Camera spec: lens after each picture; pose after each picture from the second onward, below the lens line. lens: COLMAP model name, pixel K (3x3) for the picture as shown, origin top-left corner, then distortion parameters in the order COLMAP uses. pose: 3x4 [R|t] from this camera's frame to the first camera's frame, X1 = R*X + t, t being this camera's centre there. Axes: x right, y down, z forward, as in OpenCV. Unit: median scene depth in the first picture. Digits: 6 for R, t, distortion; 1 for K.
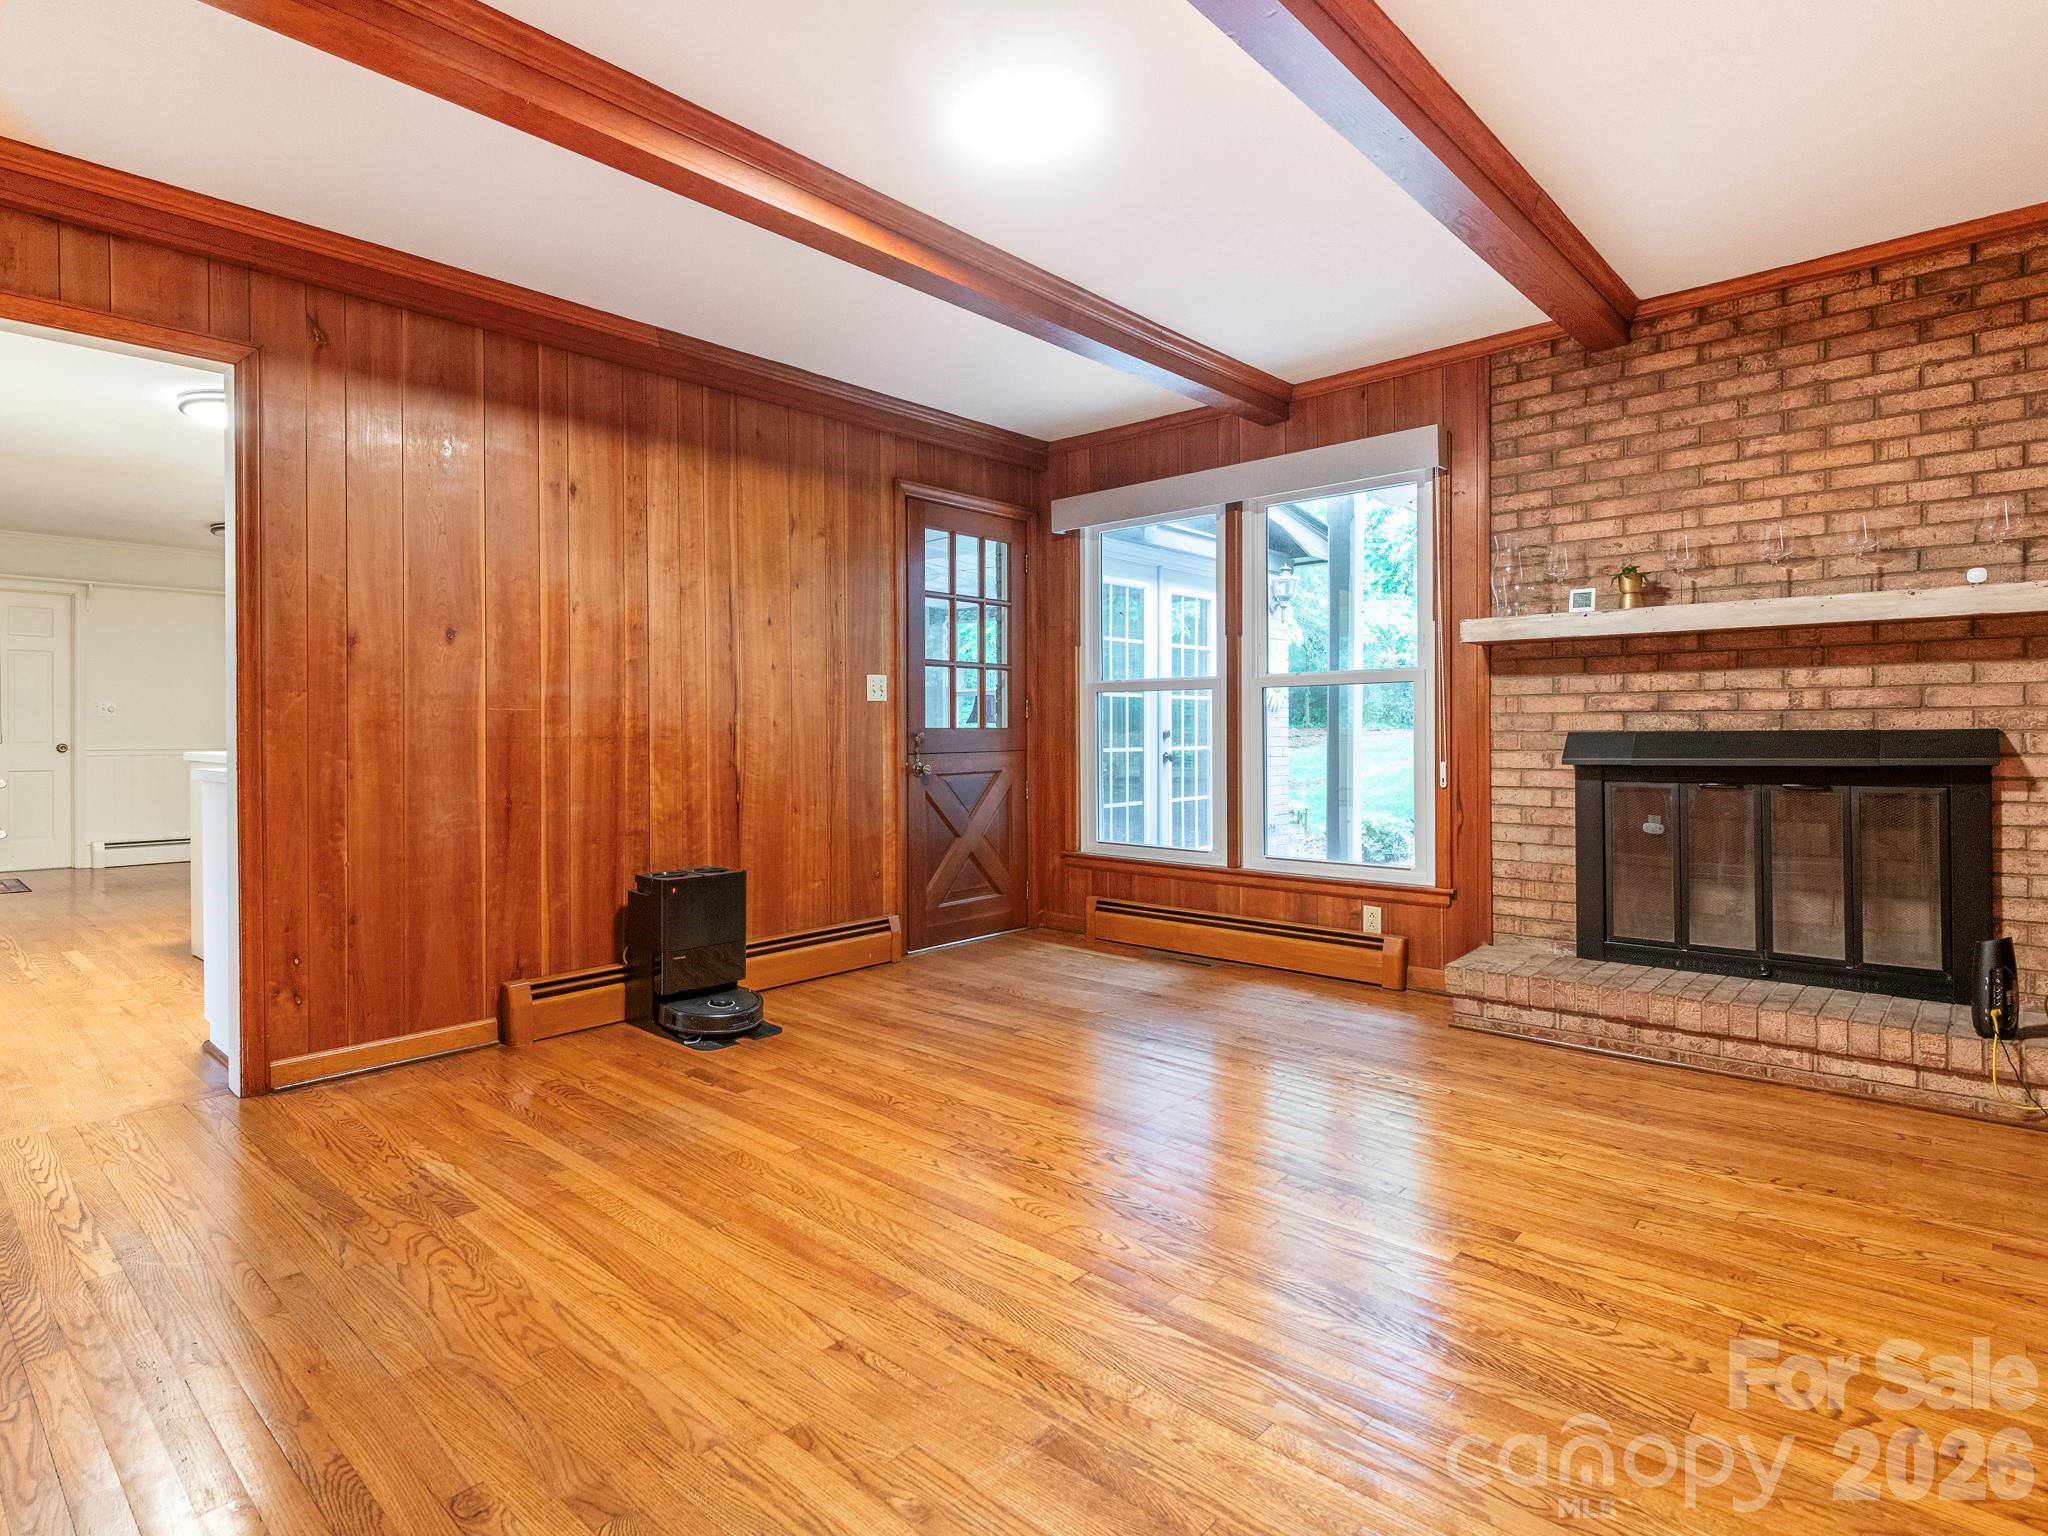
lens RADIAL K [[1034.1, 0, 935.2], [0, 1034.1, 727.0], [0, 0, 1]] dist [0.014415, -0.004329]
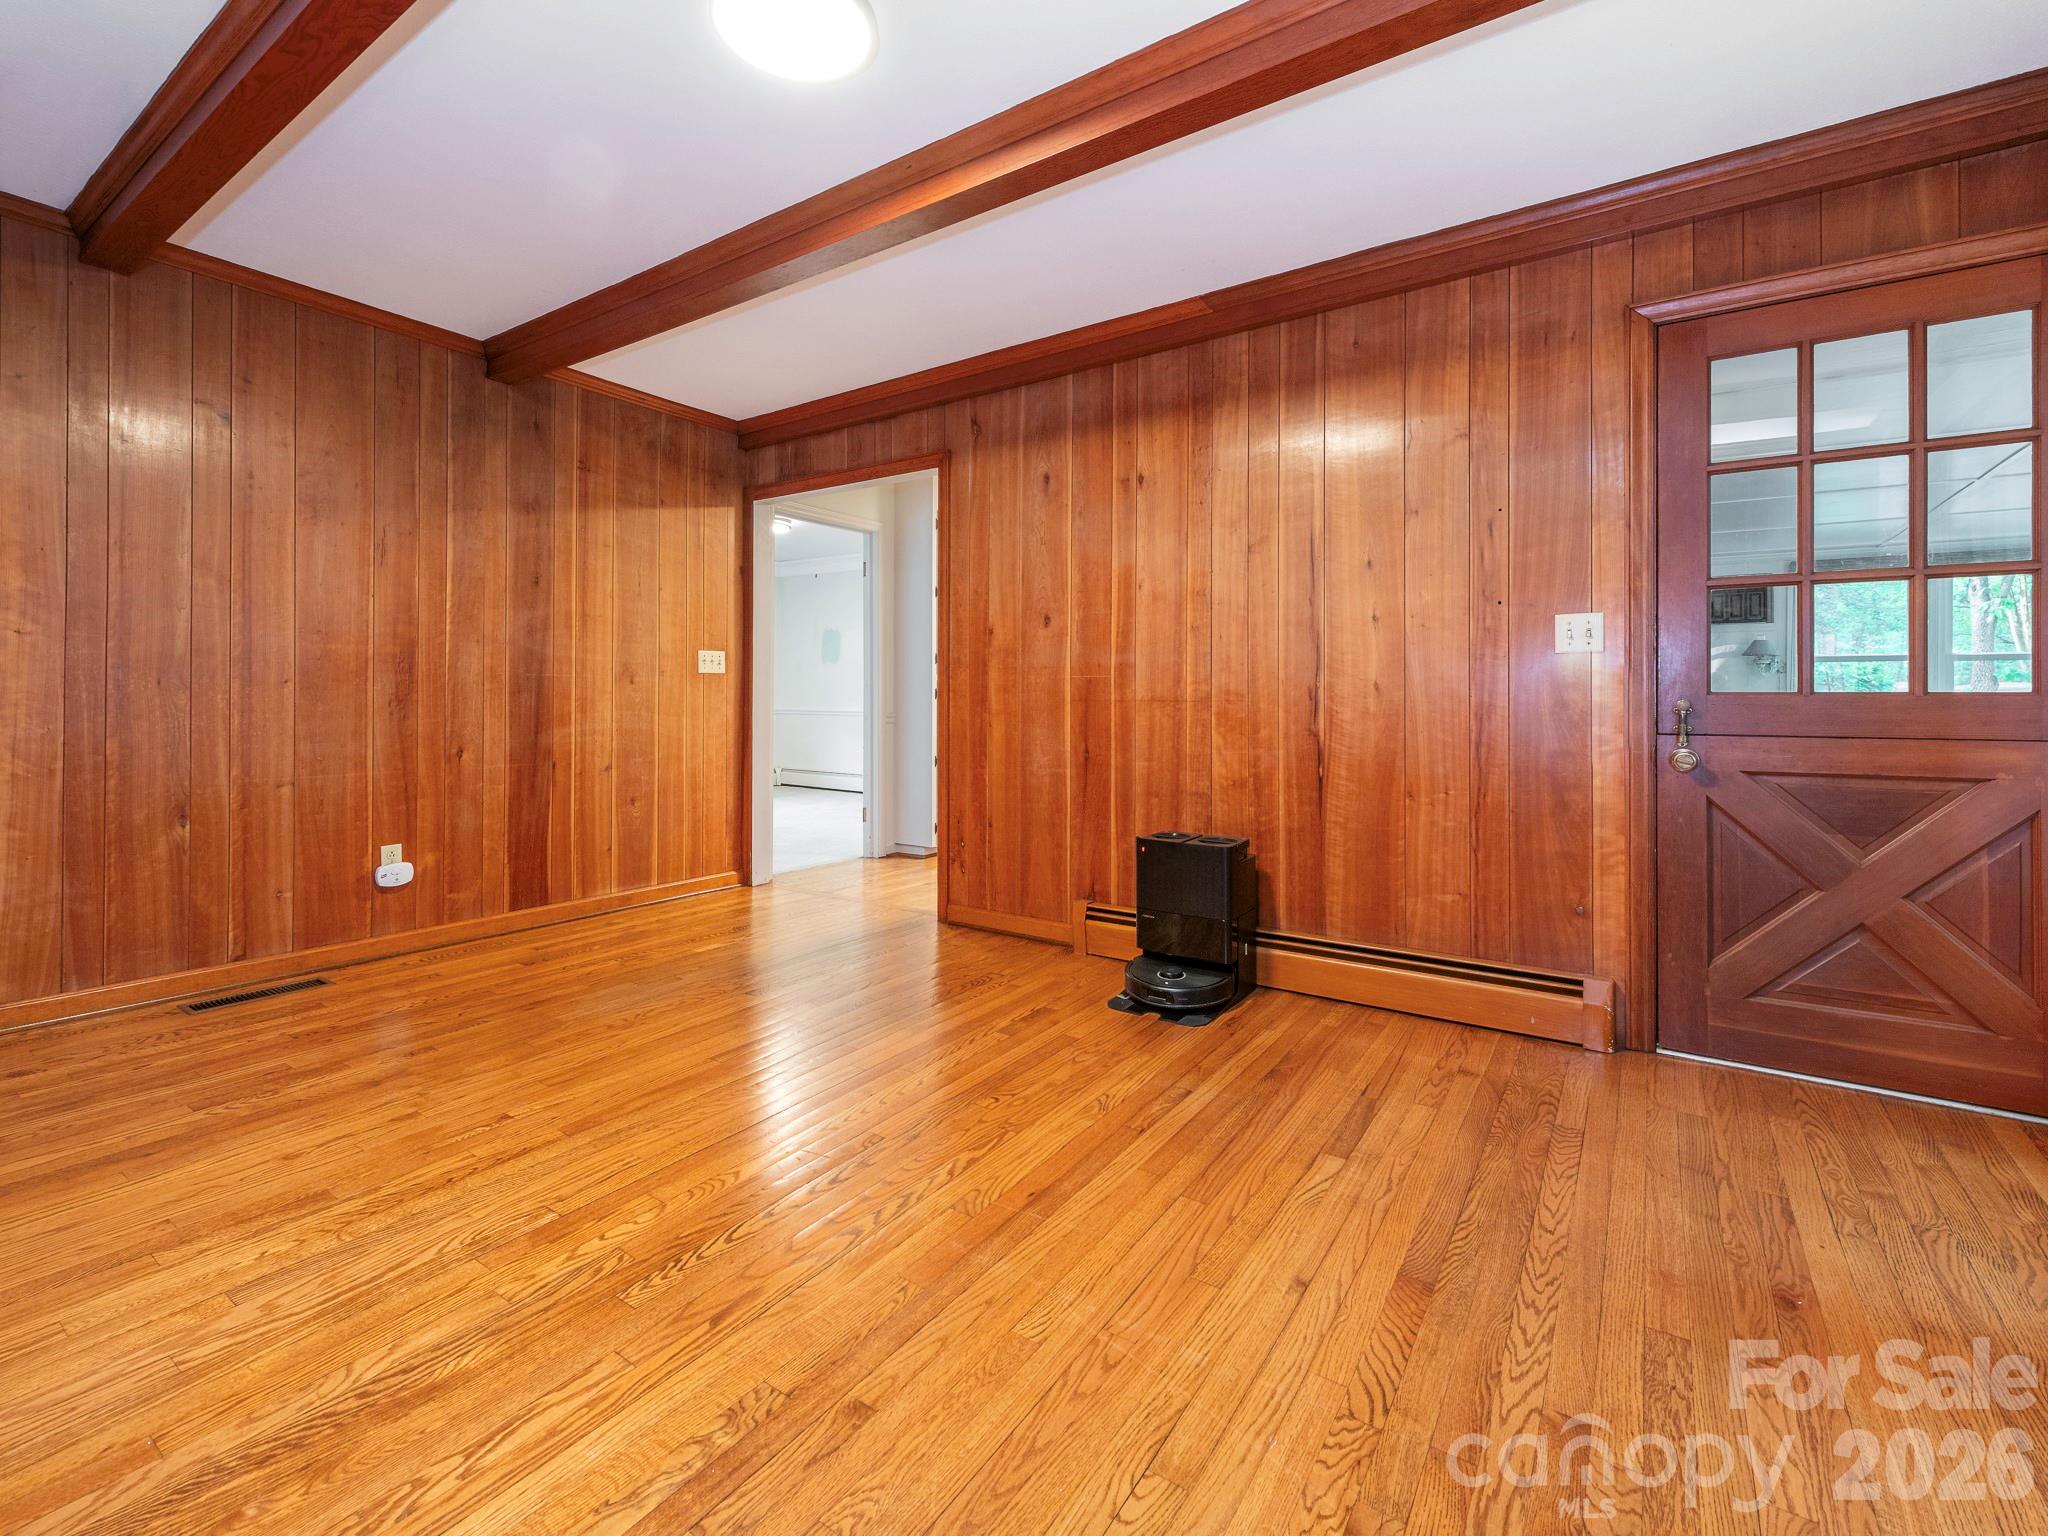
lens RADIAL K [[942.4, 0, 1050.2], [0, 942.4, 695.0], [0, 0, 1]] dist [0.002308, -0.000622]
pose [[0.180714, 0.001470, -0.983535, 0.636132], [-0.002572, 0.999996, 0.001022, 0.003617], [0.983532, 0.002345, 0.180718, 0.720219]]
